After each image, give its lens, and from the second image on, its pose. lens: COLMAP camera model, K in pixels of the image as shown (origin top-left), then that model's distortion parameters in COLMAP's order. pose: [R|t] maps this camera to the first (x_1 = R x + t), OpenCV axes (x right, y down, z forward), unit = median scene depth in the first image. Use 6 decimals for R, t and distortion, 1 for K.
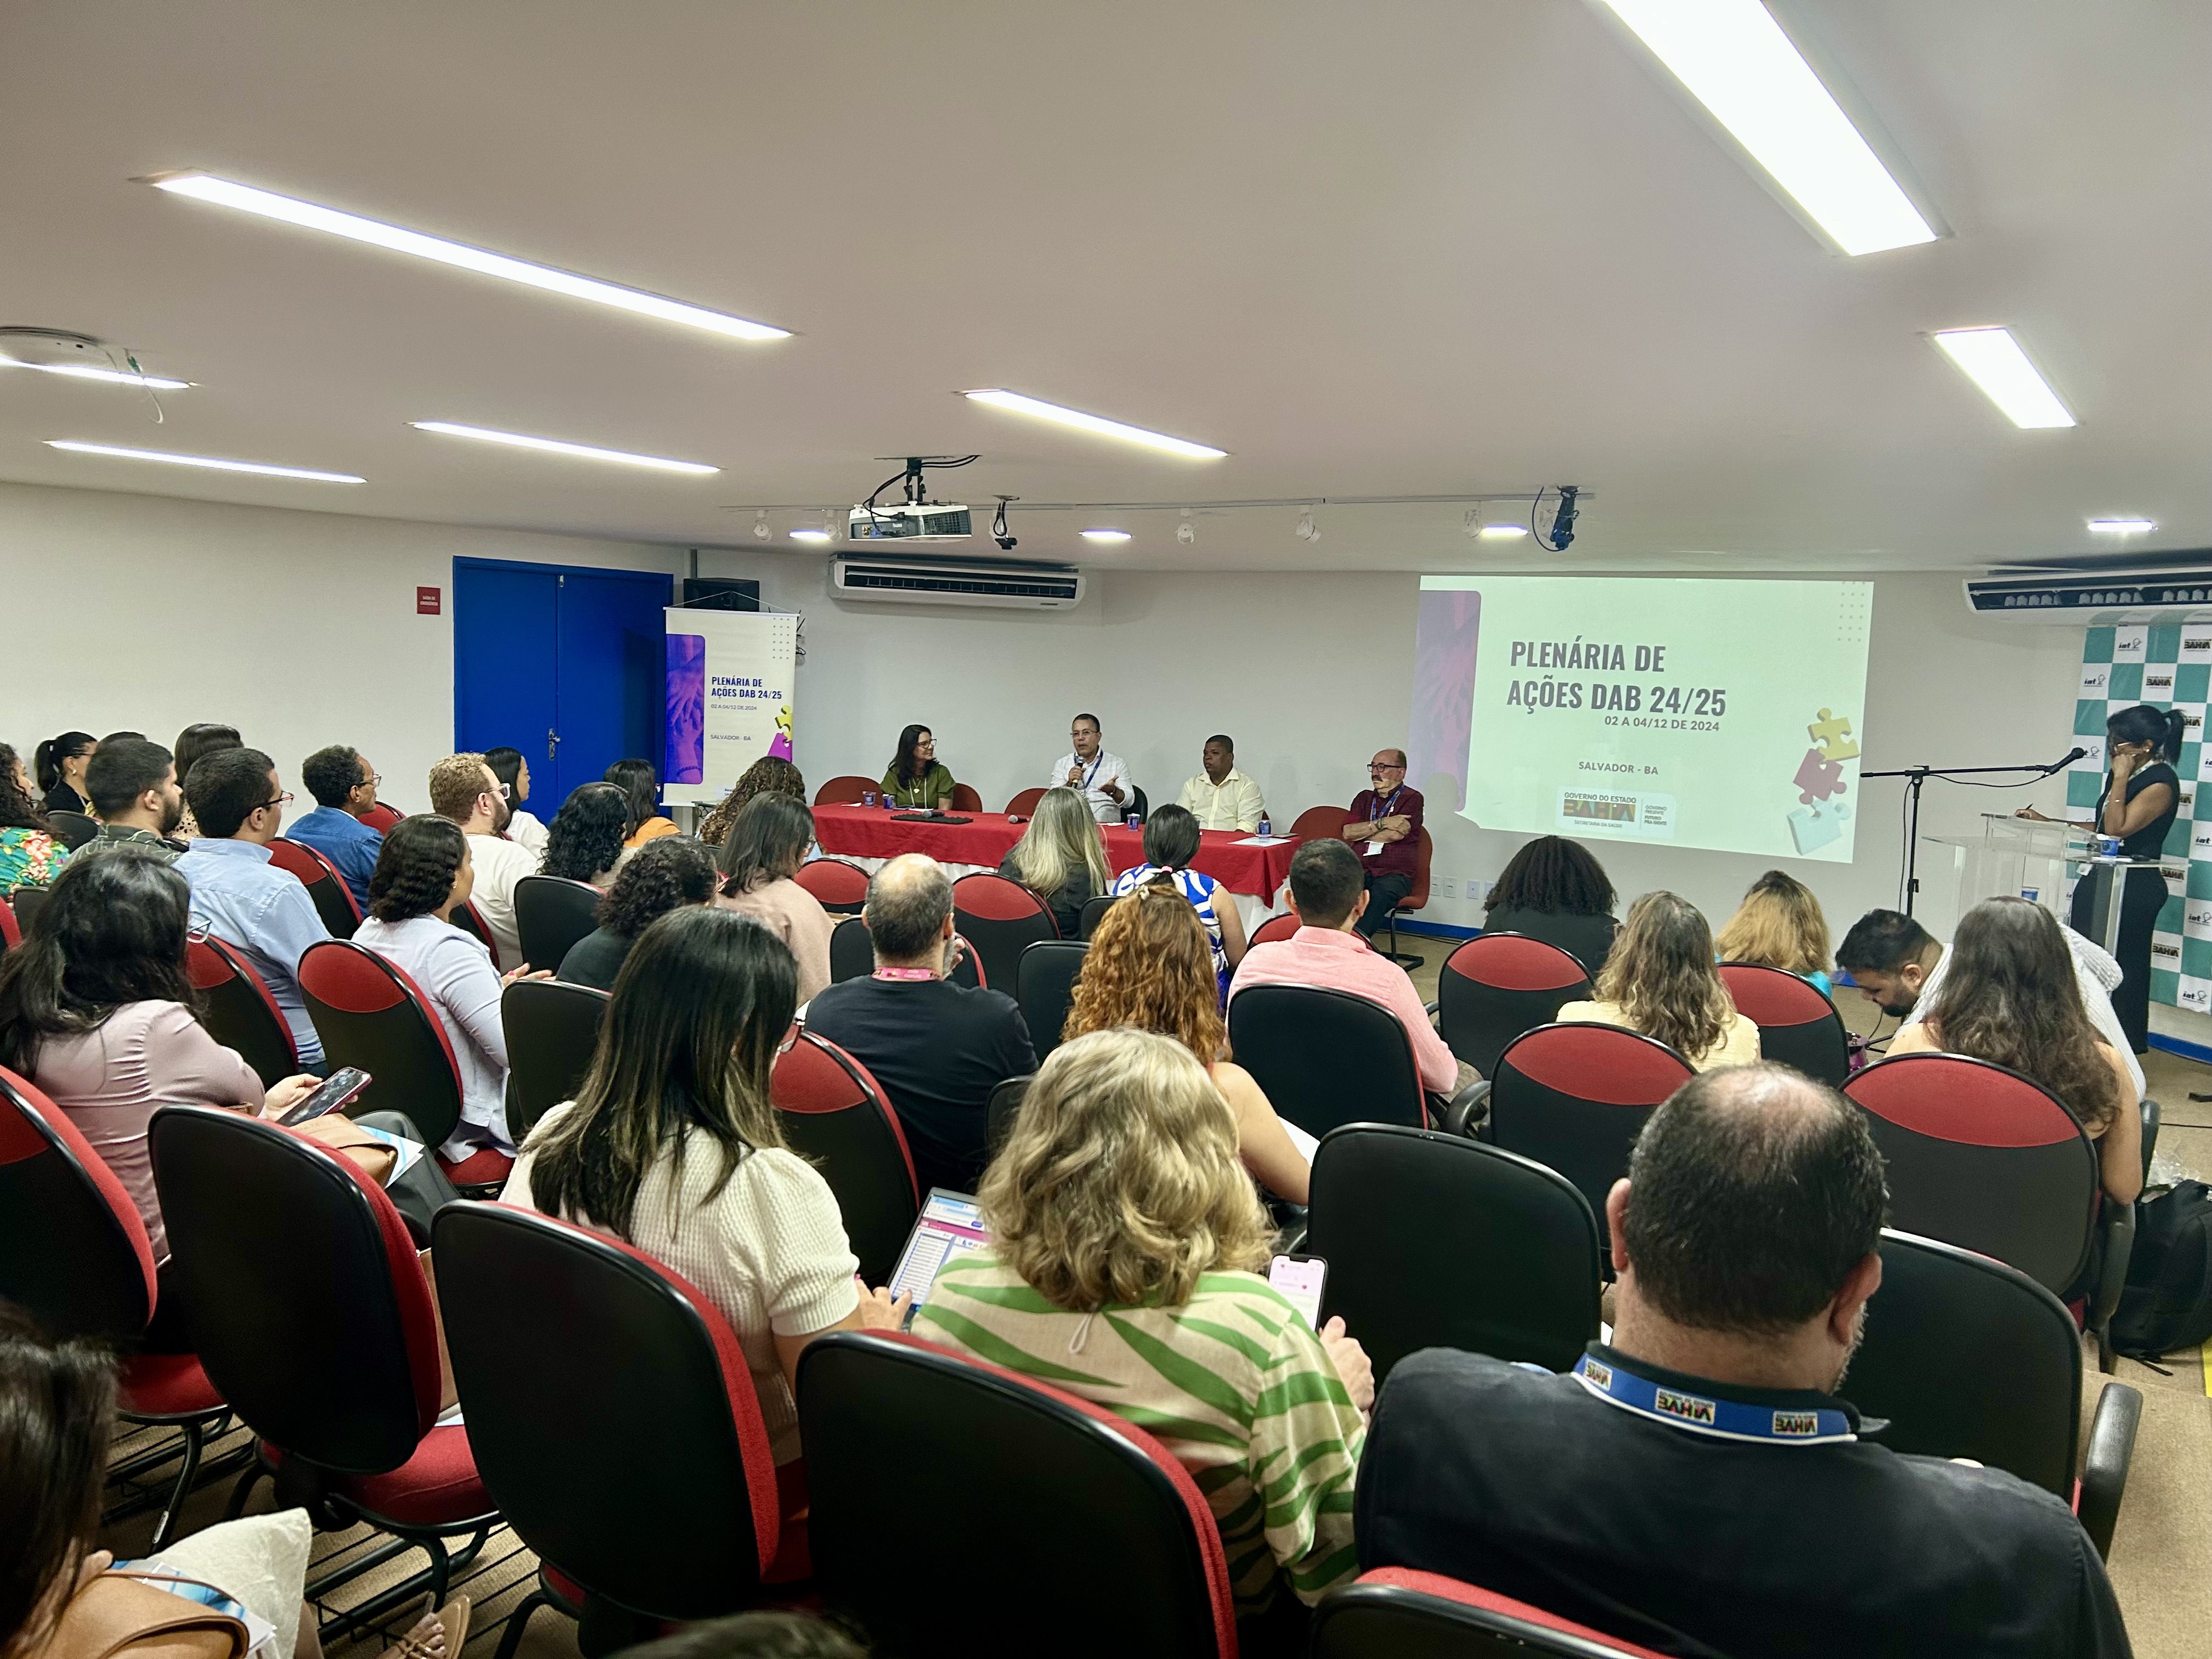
lens RADIAL K [[1663.0, 0, 1048.7], [0, 1663.0, 863.4], [0, 0, 1]] dist [0.032825, -0.043313]
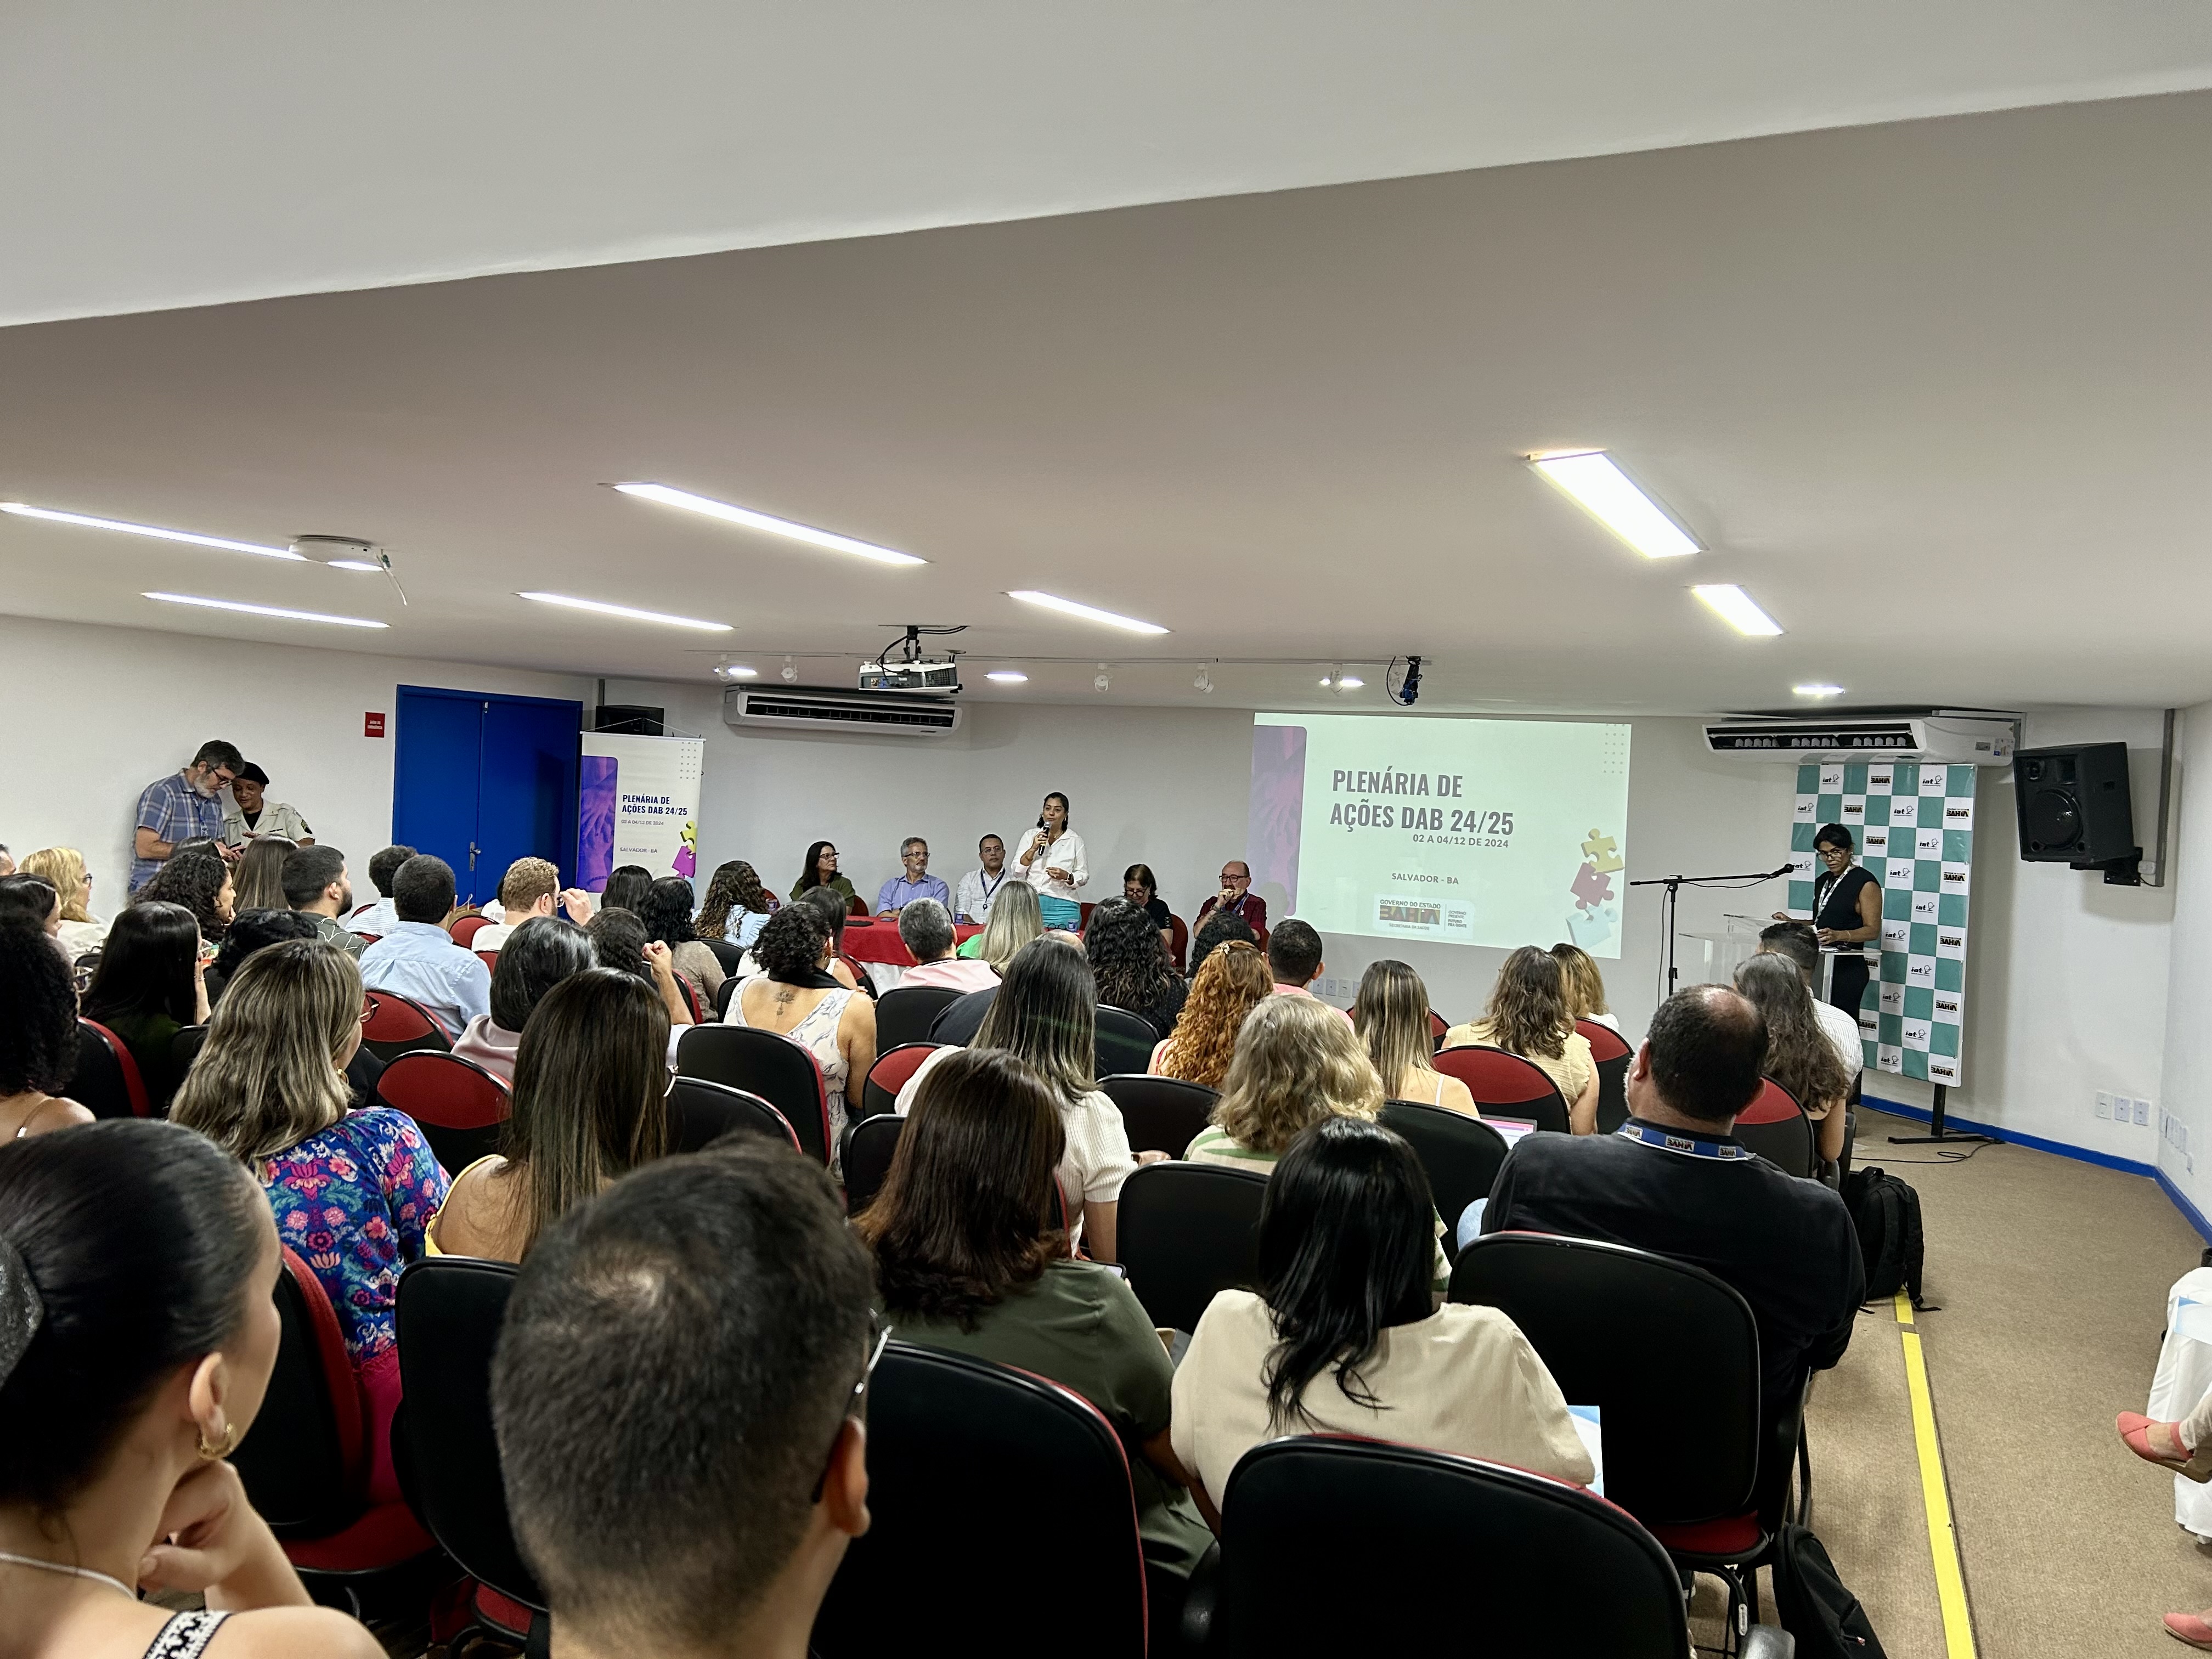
lens RADIAL K [[1663.0, 0, 1026.1], [0, 1663.0, 857.5], [0, 0, 1]] dist [0.032825, -0.043313]
pose [[0.992135, 0.002284, 0.125148, -0.083103], [0.006762, 0.997395, -0.071811, 0.010161], [-0.124986, 0.072093, 0.989536, -0.122563]]
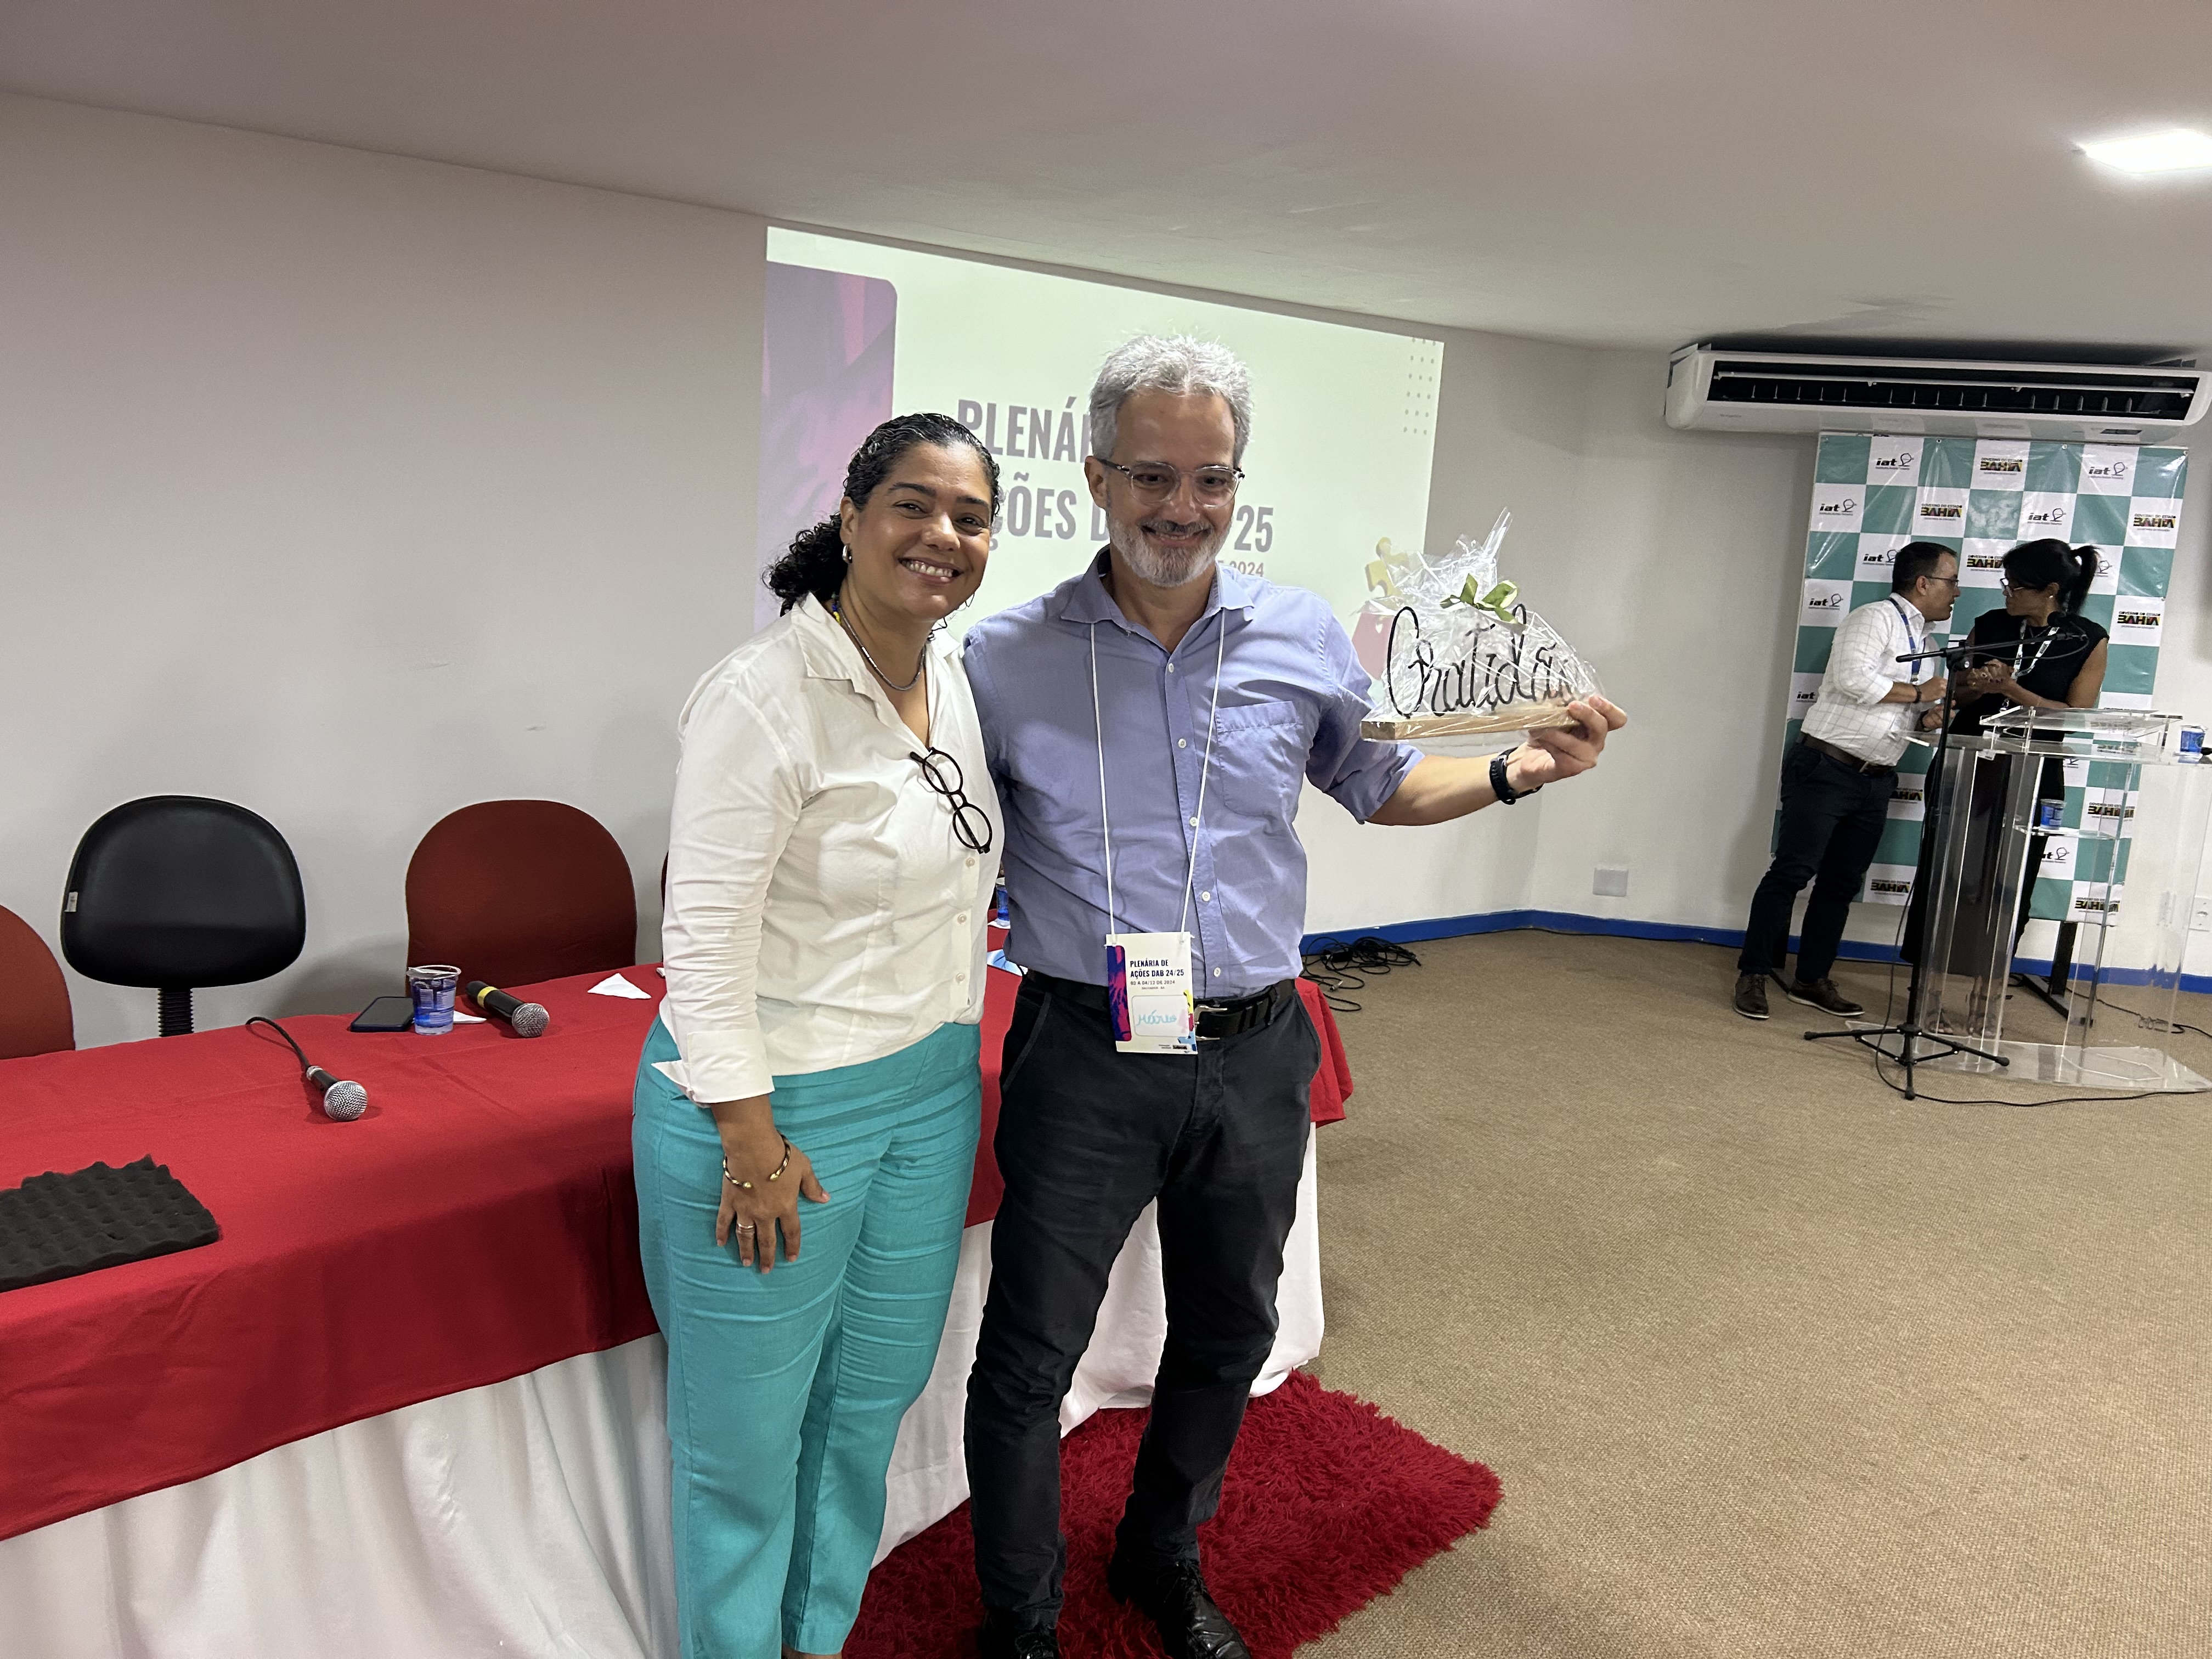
lens RADIAL K [[1663.0, 0, 1099.8], [0, 1663.0, 845.8], [0, 0, 1]] dist [0.032825, -0.043313]
pose [[0.372945, -0.185516, 0.909118, -0.176588], [0.072364, 0.982639, 0.170833, -0.088303], [-0.925027, 0.002076, 0.379895, 0.804656]]
